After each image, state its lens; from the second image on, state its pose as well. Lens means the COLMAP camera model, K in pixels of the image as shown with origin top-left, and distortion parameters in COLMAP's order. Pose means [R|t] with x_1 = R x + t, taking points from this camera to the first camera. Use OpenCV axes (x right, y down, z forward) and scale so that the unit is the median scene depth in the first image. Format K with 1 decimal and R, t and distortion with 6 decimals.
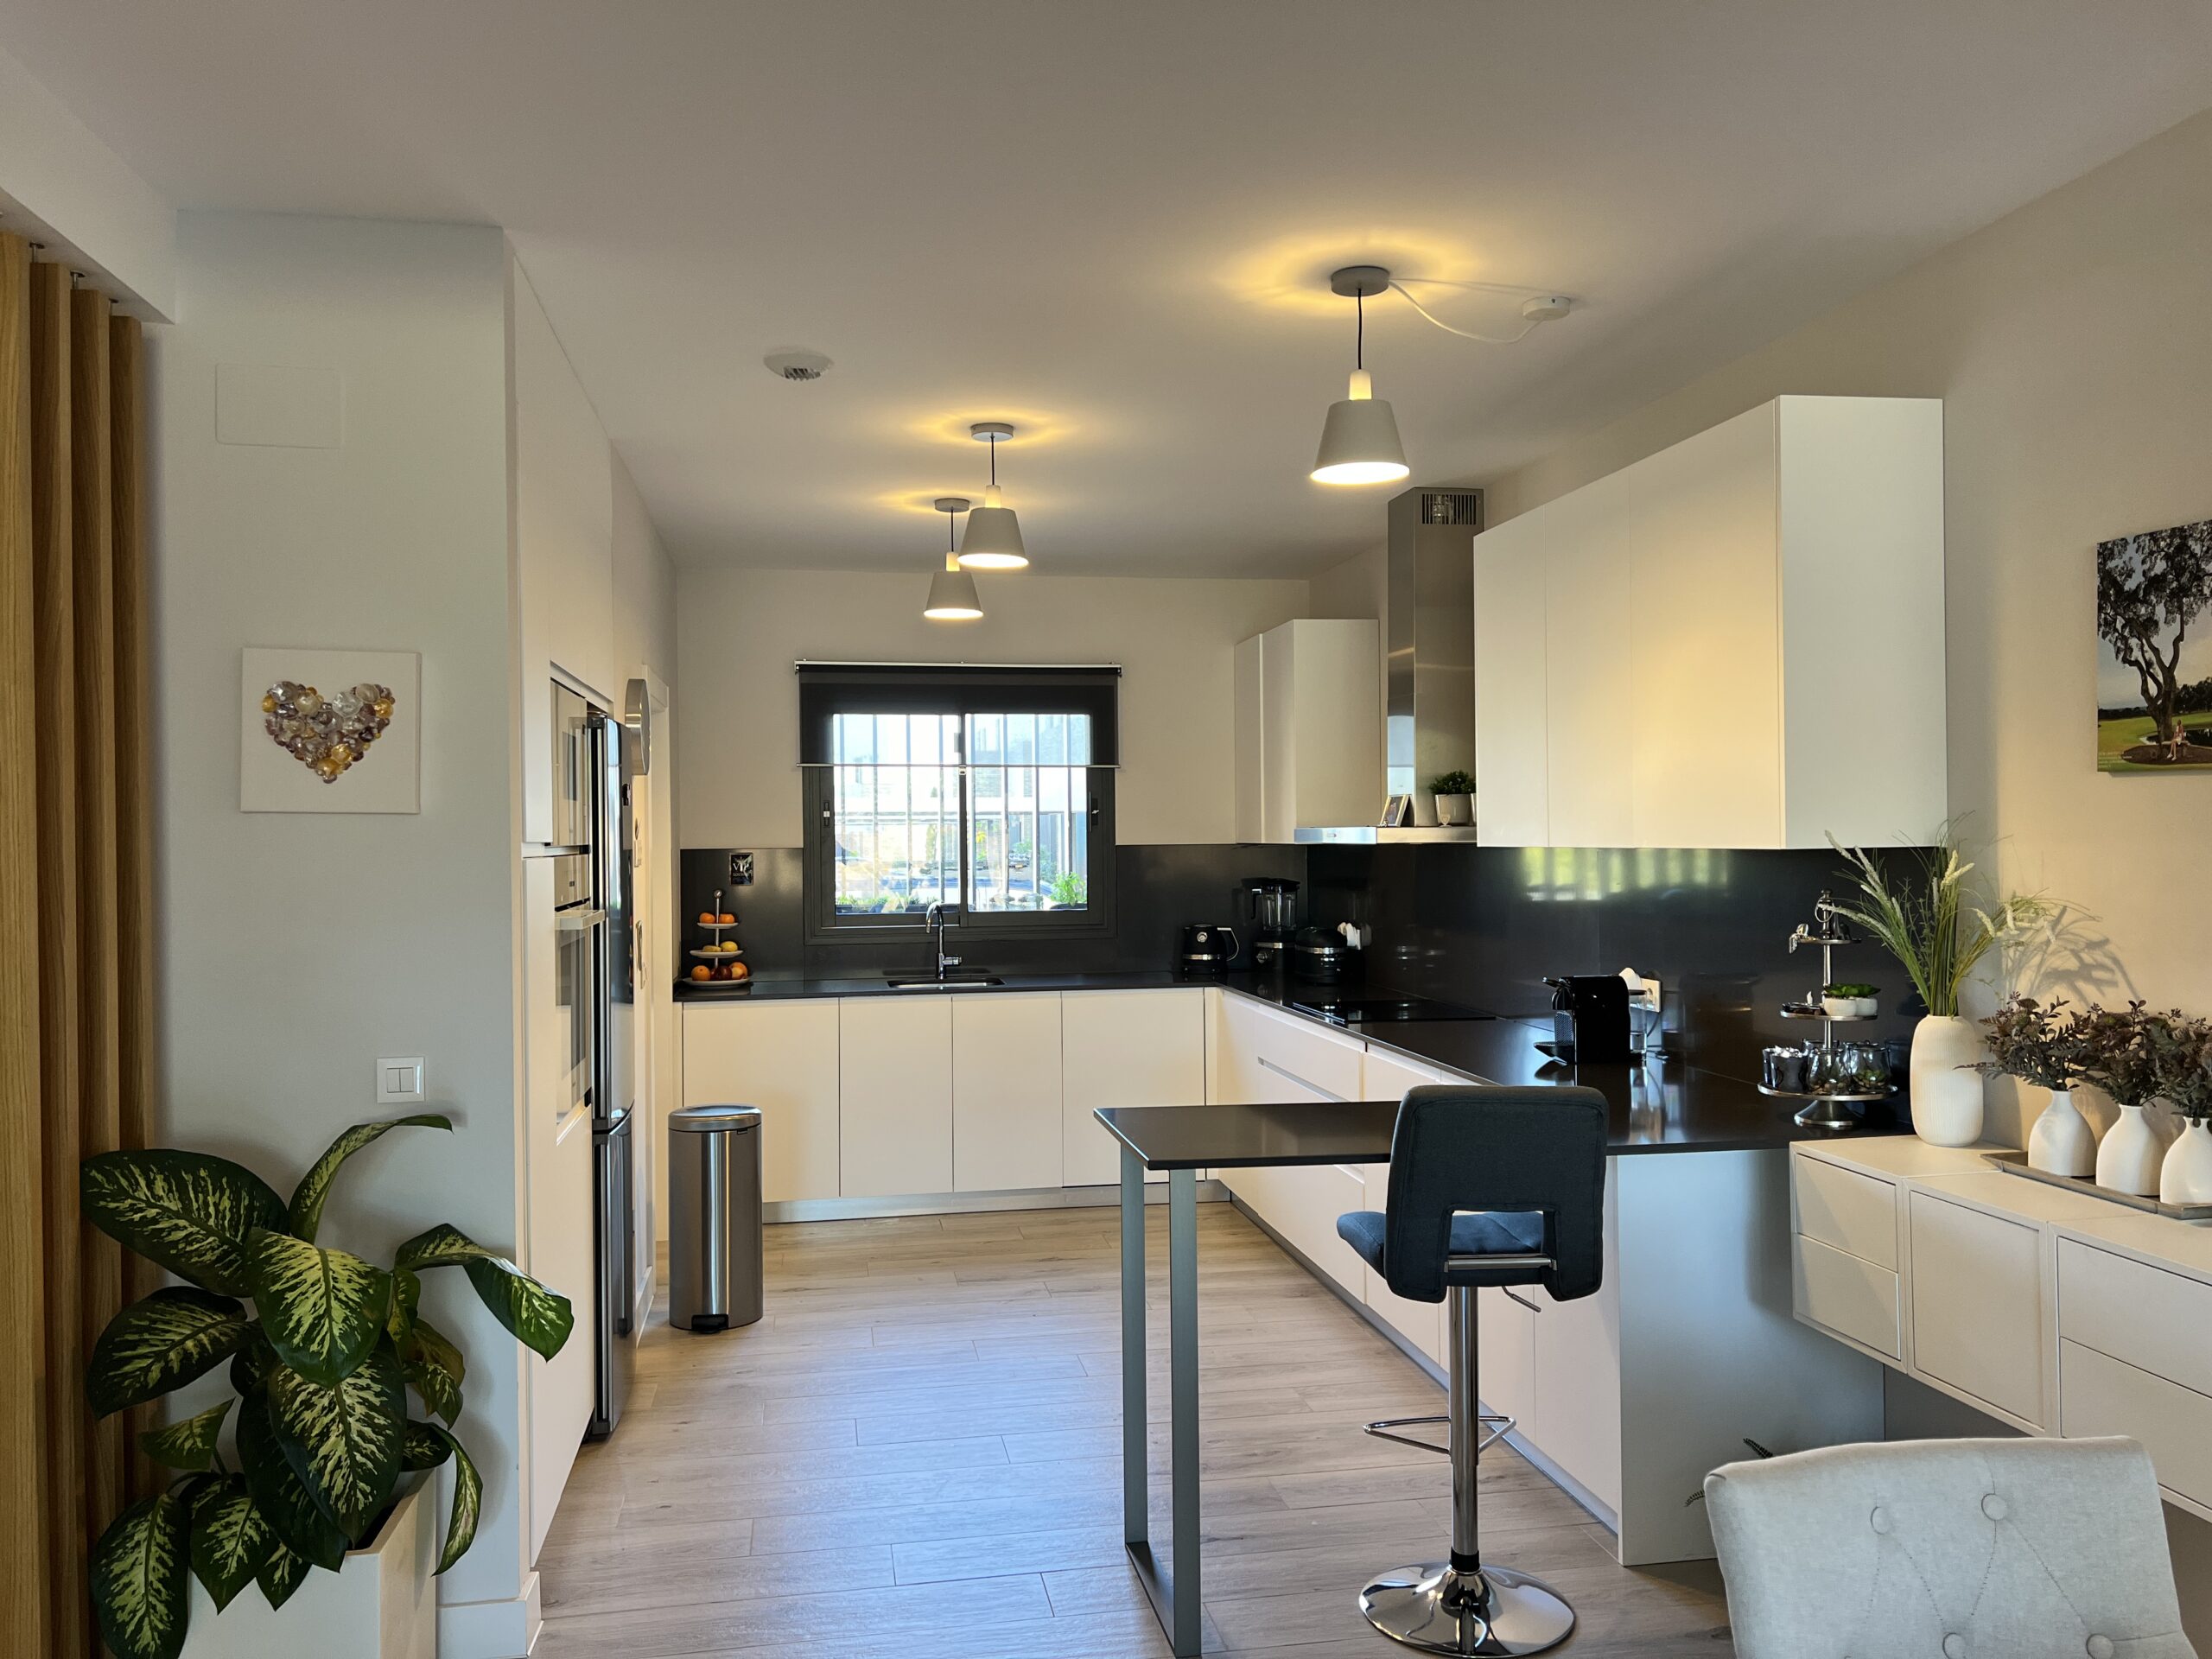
lens RADIAL K [[1635.2, 0, 1104.3], [0, 1635.2, 820.7], [0, 0, 1]] dist [0.101227, -0.130152]
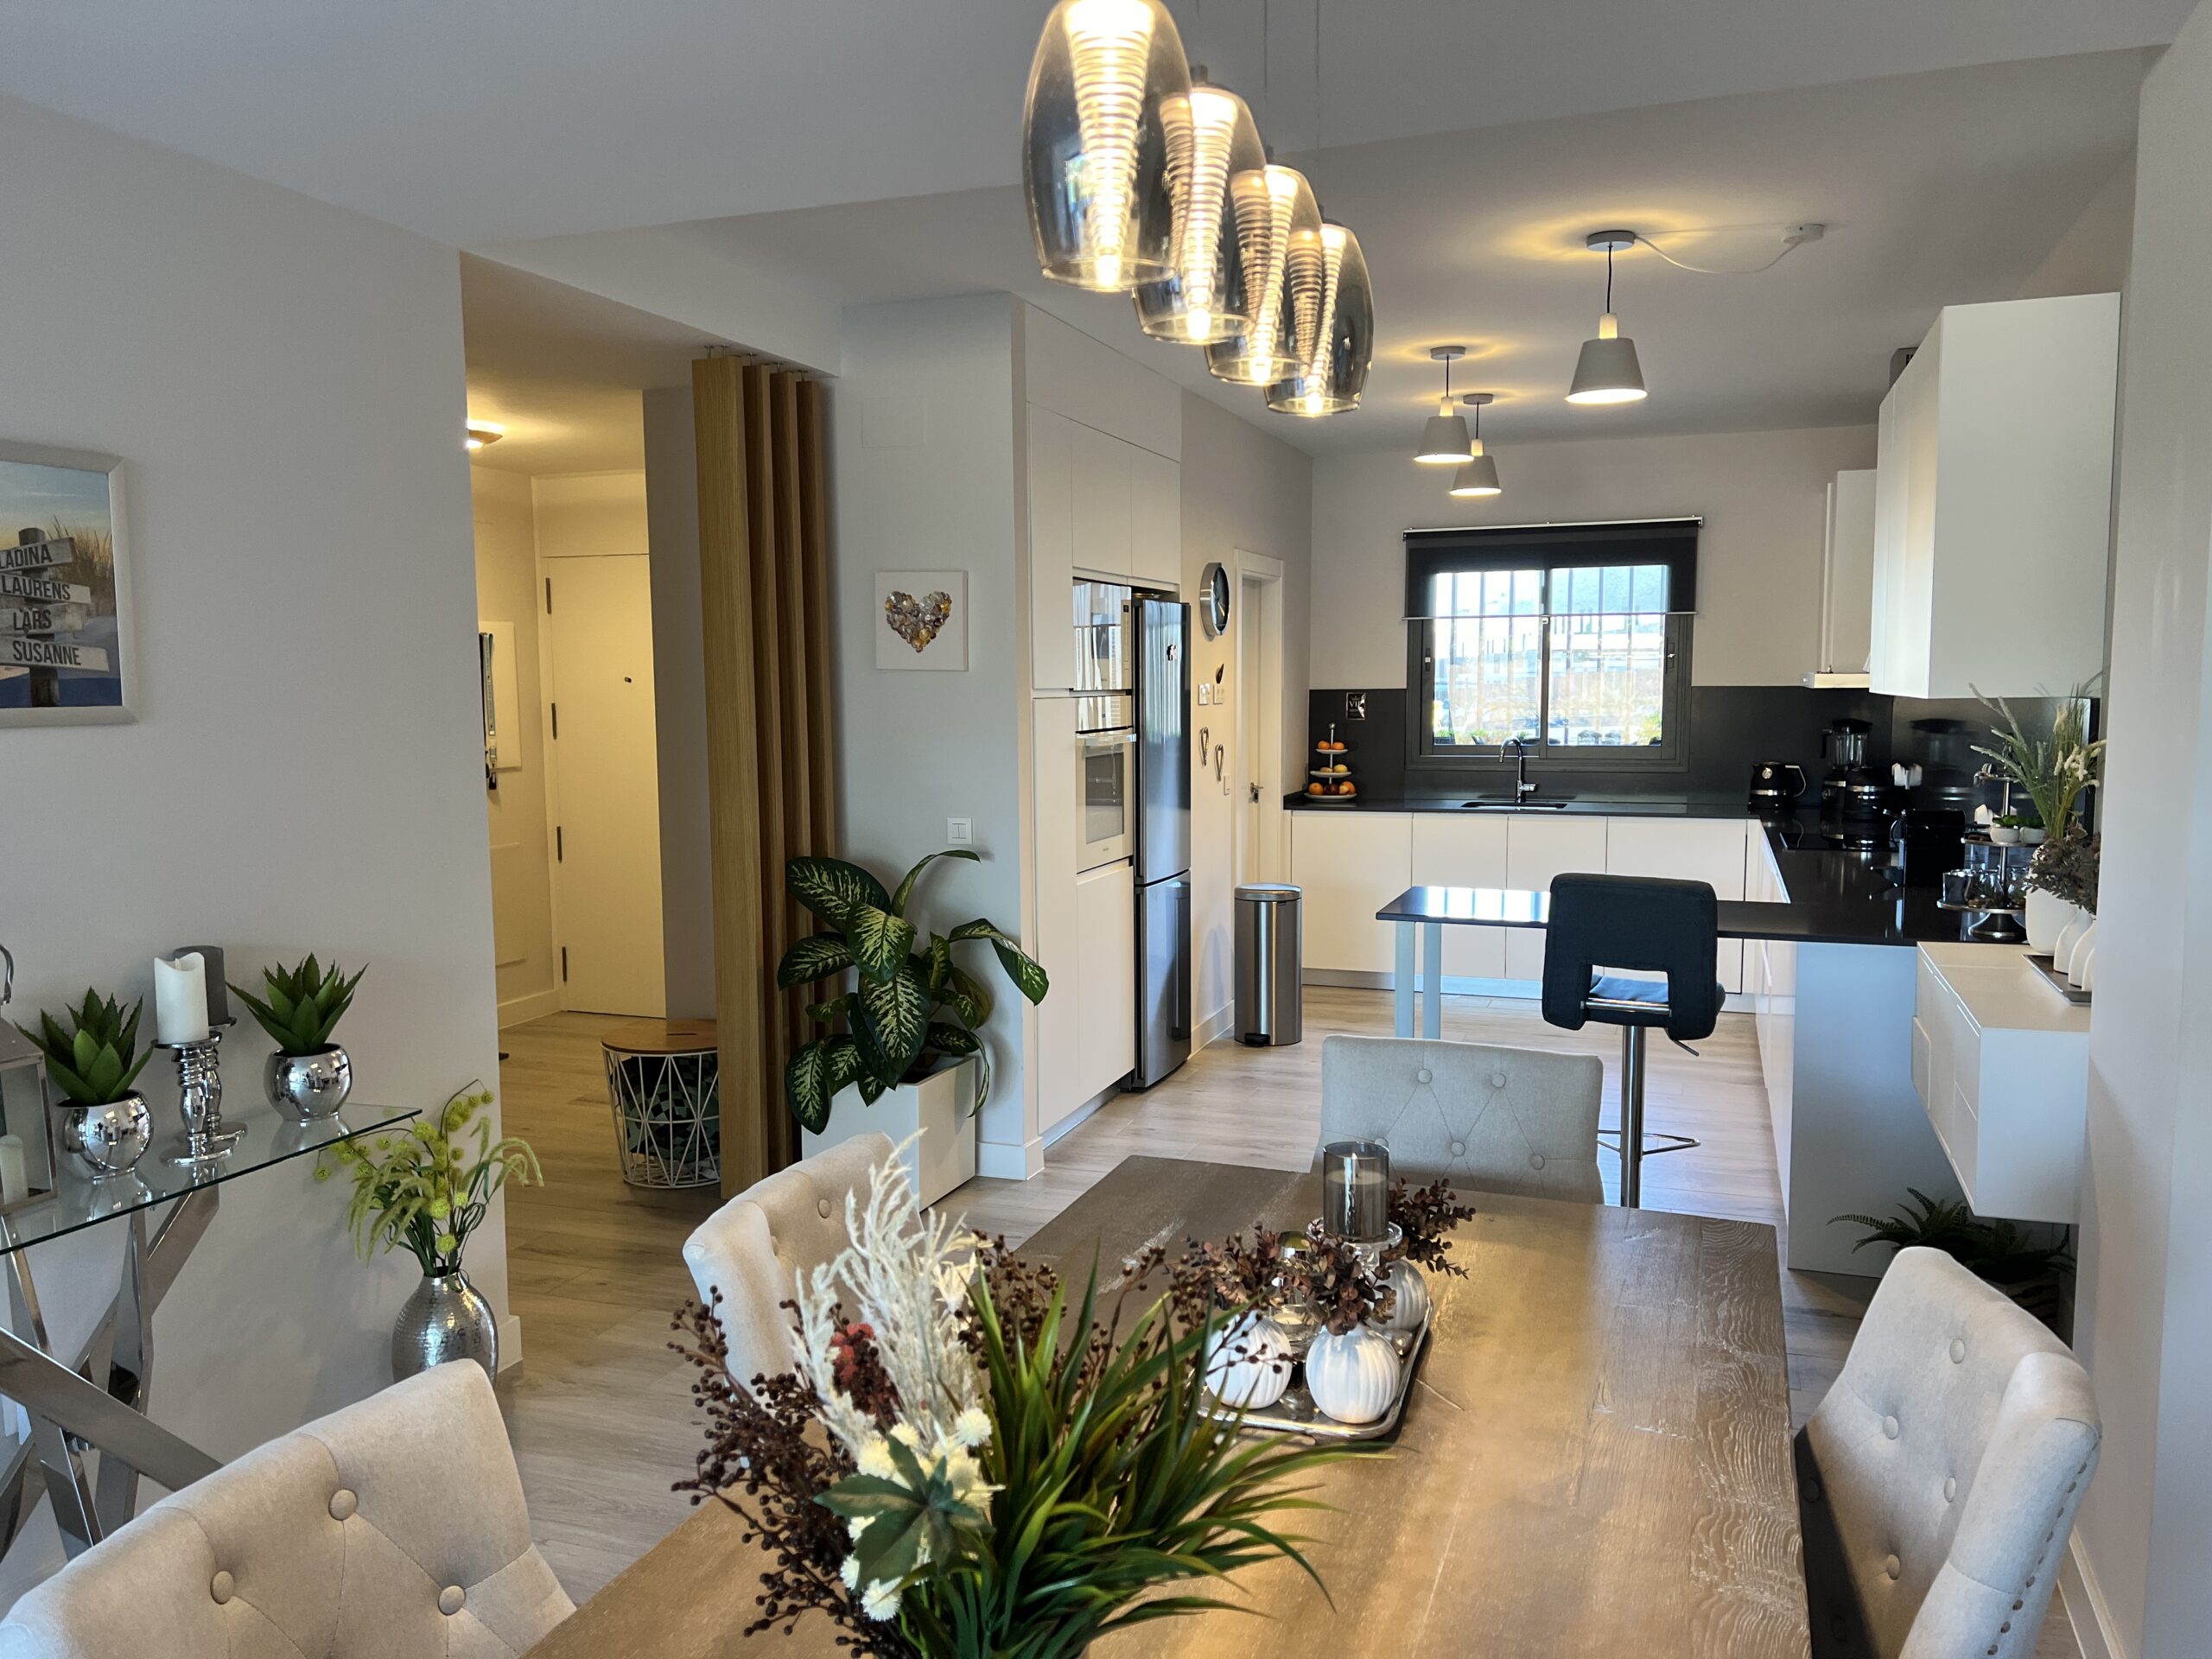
lens RADIAL K [[1635.2, 0, 1104.3], [0, 1635.2, 820.7], [0, 0, 1]] dist [0.101227, -0.130152]
pose [[0.865930, 0.046543, -0.497996, 0.381035], [0.003823, 0.995016, 0.099642, -0.012786], [0.500151, -0.088187, 0.861436, -0.250117]]
